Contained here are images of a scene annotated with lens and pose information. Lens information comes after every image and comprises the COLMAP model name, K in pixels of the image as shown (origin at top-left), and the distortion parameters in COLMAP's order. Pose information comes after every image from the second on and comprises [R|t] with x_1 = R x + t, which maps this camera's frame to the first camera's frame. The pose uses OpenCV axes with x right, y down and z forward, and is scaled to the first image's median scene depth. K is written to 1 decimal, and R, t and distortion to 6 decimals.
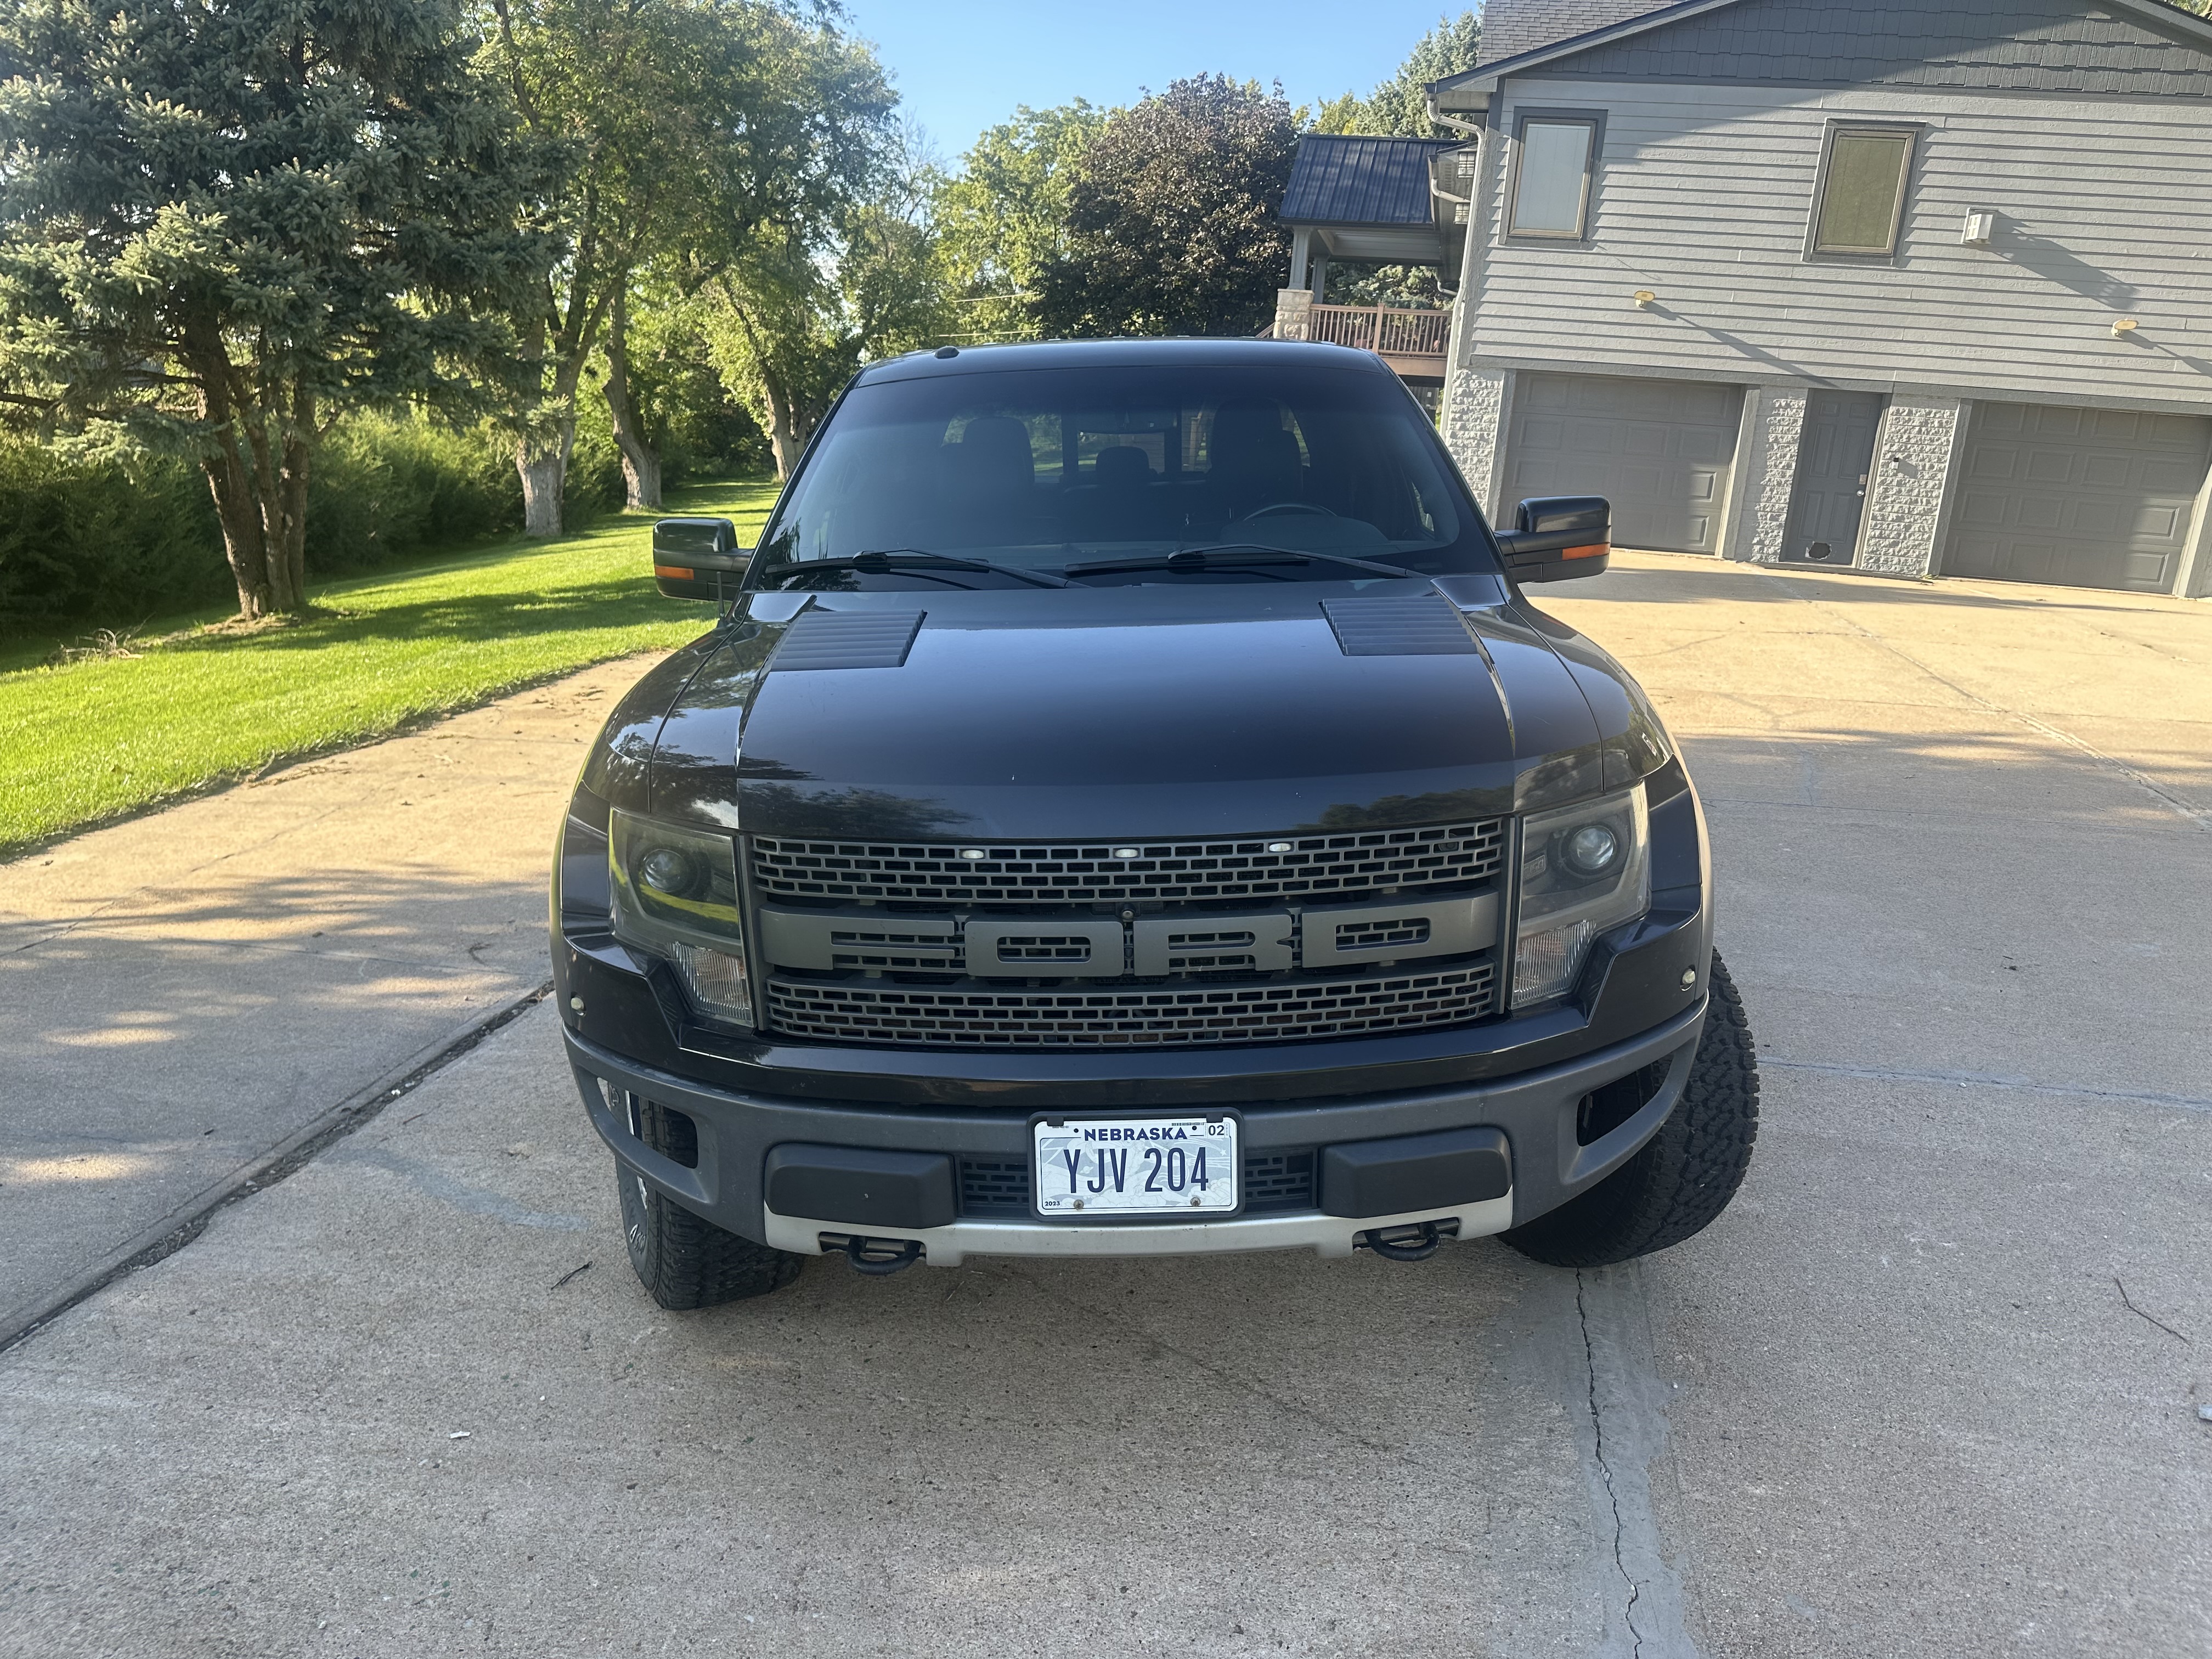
lens RADIAL K [[1553.7, 0, 1113.2], [0, 1553.7, 820.9], [0, 0, 1]] dist [0.002065, -0.009457]
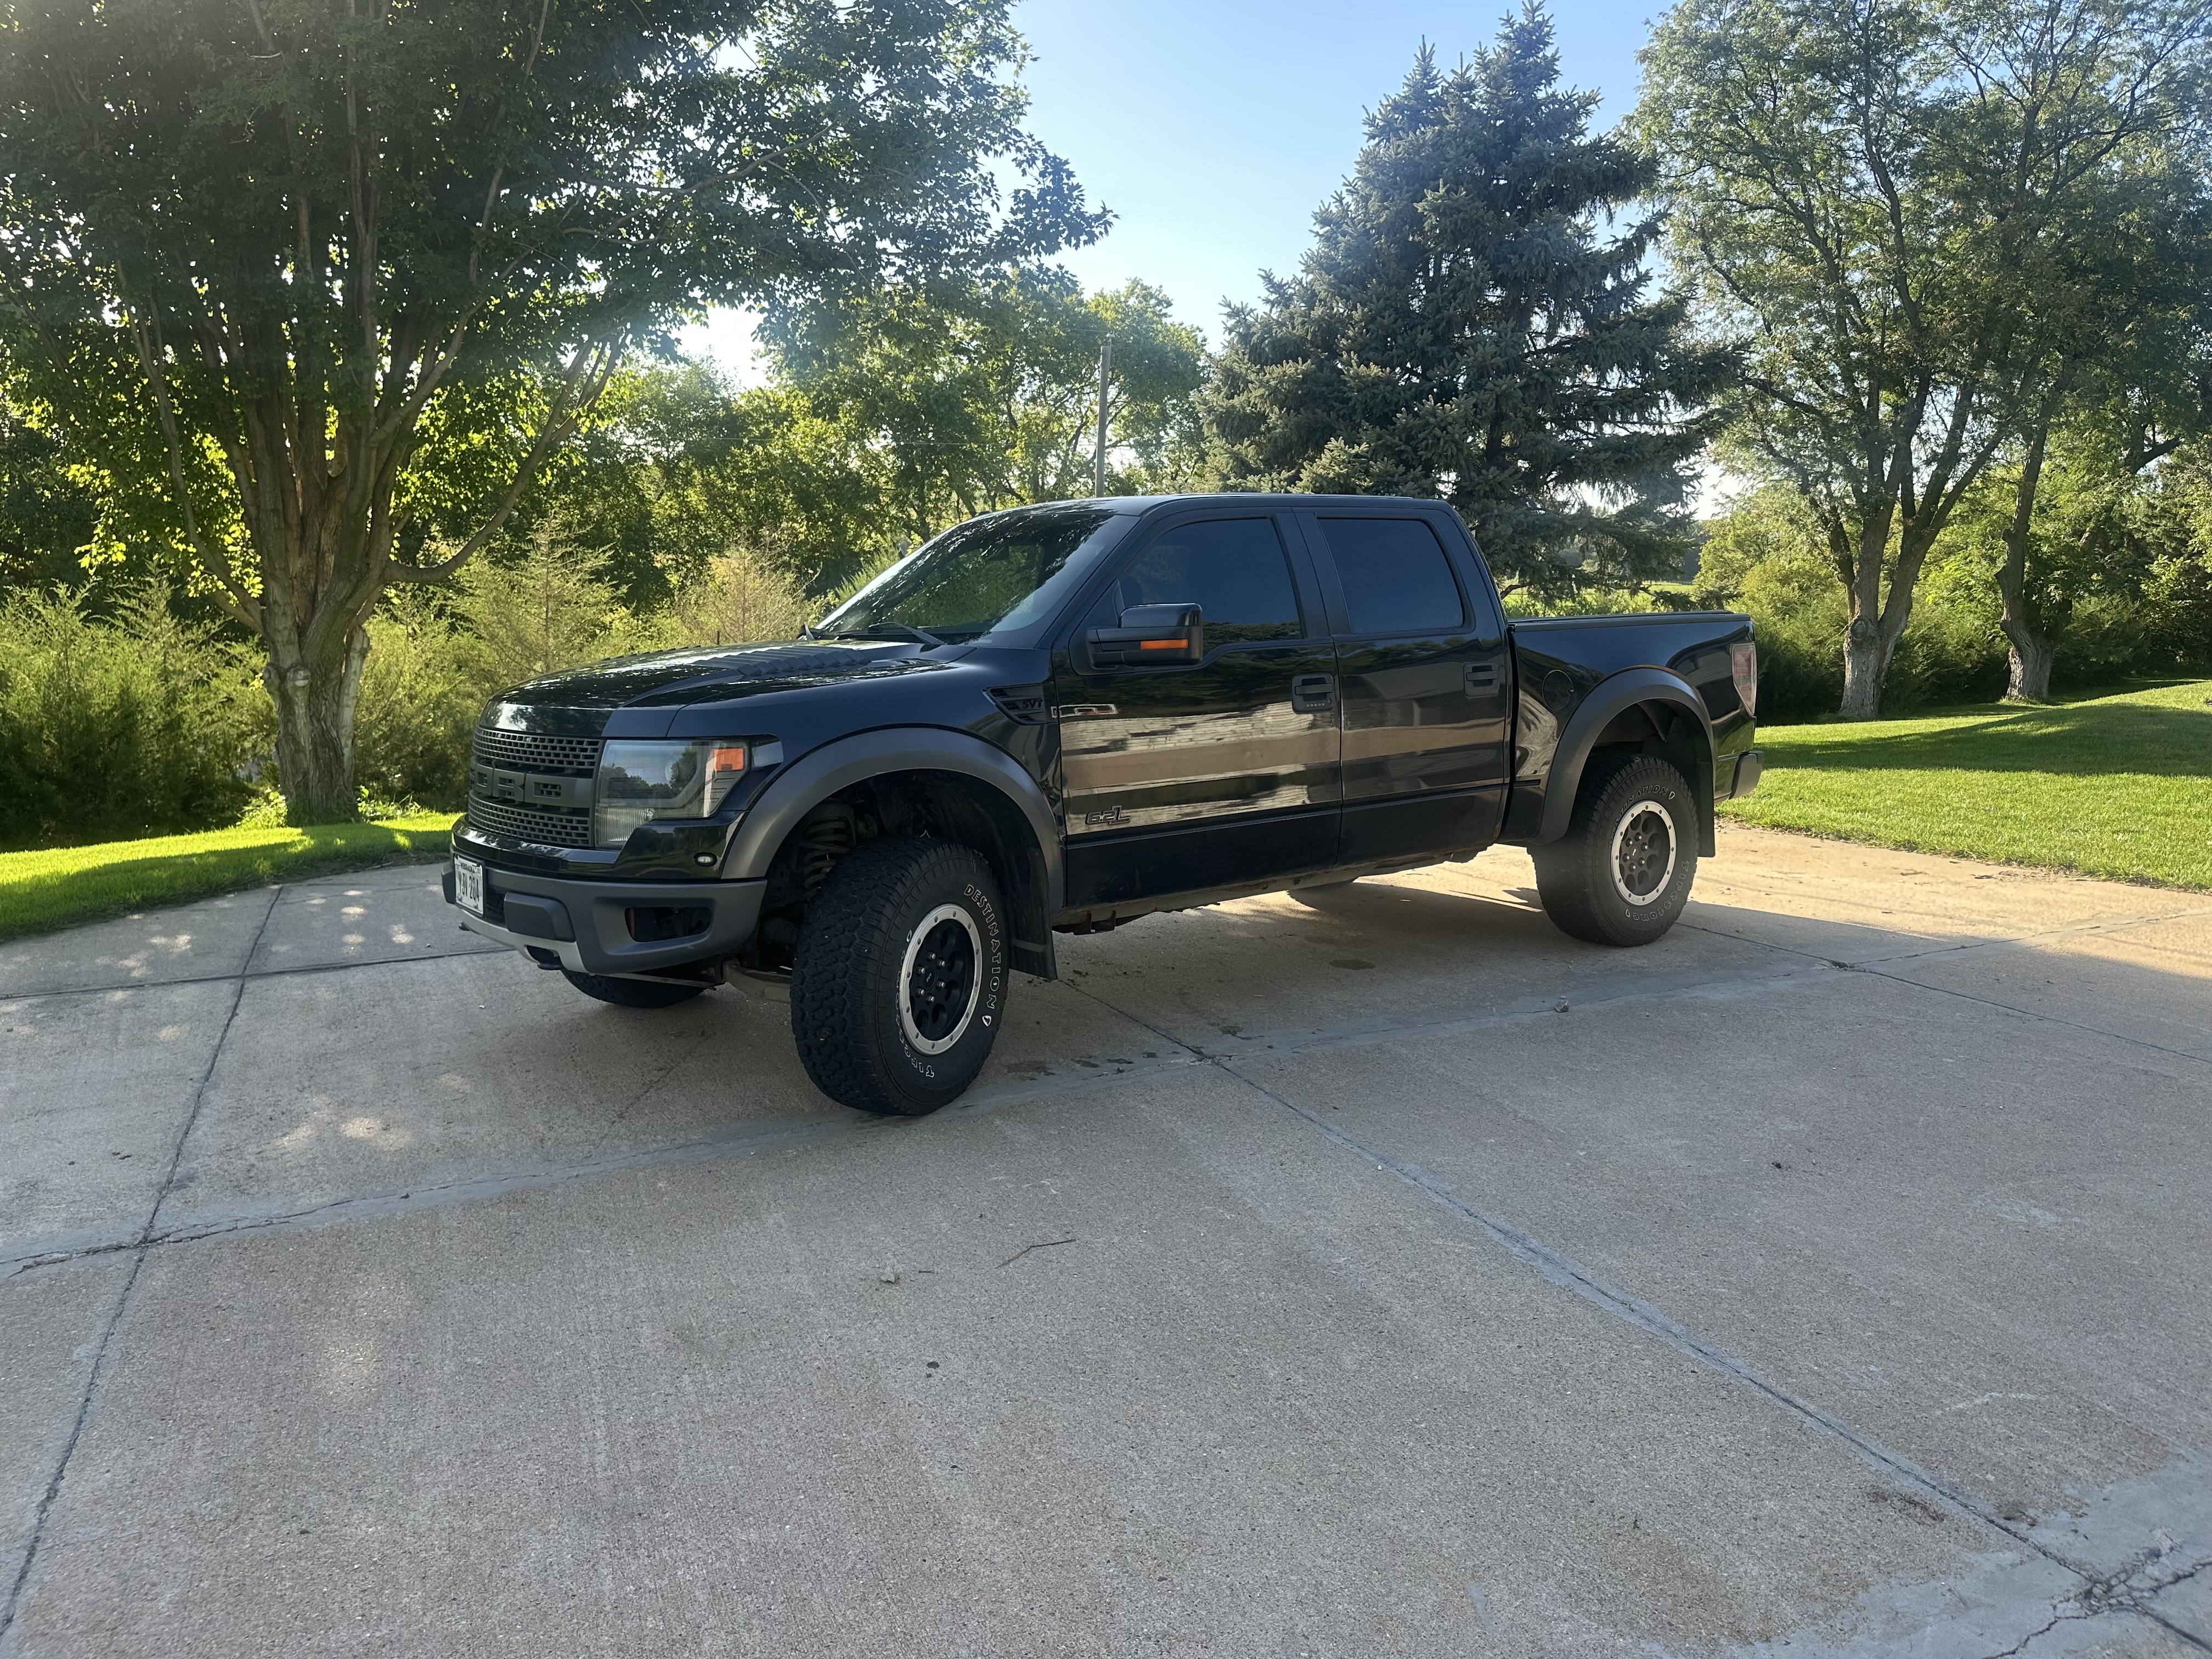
lens RADIAL K [[1543.7, 0, 1115.8], [0, 1543.7, 835.2], [0, 0, 1]] dist [0.029668, -0.049590]
pose [[0.608717, 0.116290, -0.784819, 0.271300], [-0.202038, 0.979309, -0.011595, 0.000226], [0.767232, 0.165621, 0.619617, 0.043560]]
